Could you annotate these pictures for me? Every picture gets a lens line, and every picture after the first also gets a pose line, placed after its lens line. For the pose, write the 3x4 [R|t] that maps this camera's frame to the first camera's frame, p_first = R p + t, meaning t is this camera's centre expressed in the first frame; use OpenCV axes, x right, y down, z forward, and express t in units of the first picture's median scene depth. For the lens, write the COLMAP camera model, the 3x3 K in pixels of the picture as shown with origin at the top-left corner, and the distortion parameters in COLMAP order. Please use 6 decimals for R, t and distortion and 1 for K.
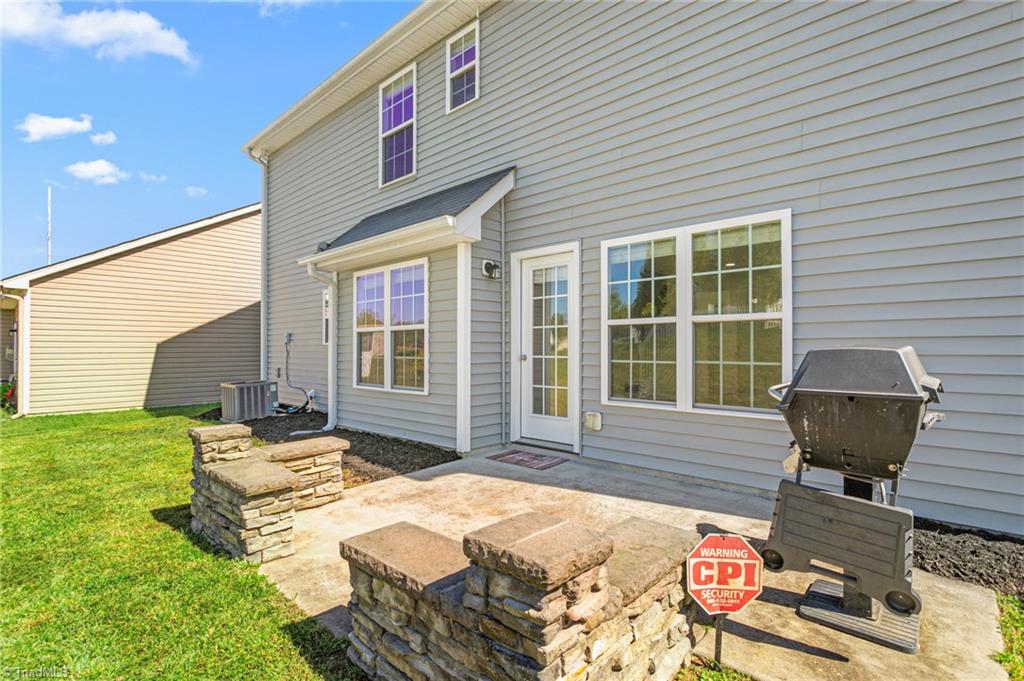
lens RADIAL K [[480.2, 0, 506.2], [0, 480.2, 340.6], [0, 0, 1]] dist [0.000093, -0.000176]
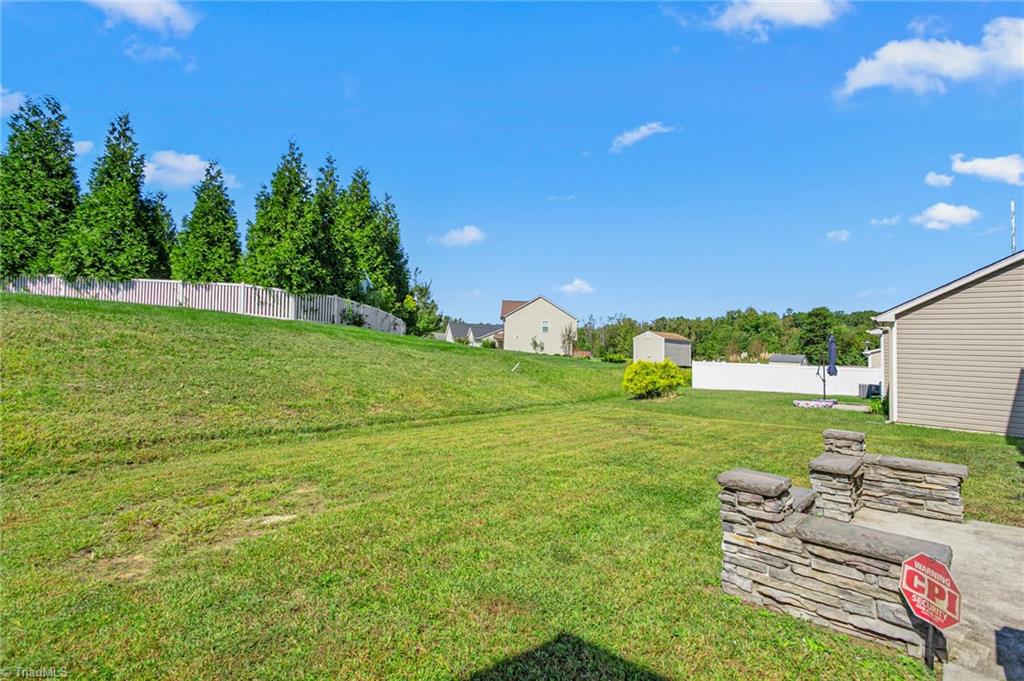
lens RADIAL K [[480.2, 0, 520.7], [0, 480.2, 344.5], [0, 0, 1]] dist [0.000093, -0.000176]
pose [[0.028159, -0.011492, -0.999537, 0.746687], [-0.019966, 0.999728, -0.012057, -0.041143], [0.999404, 0.020297, 0.027922, -0.028614]]
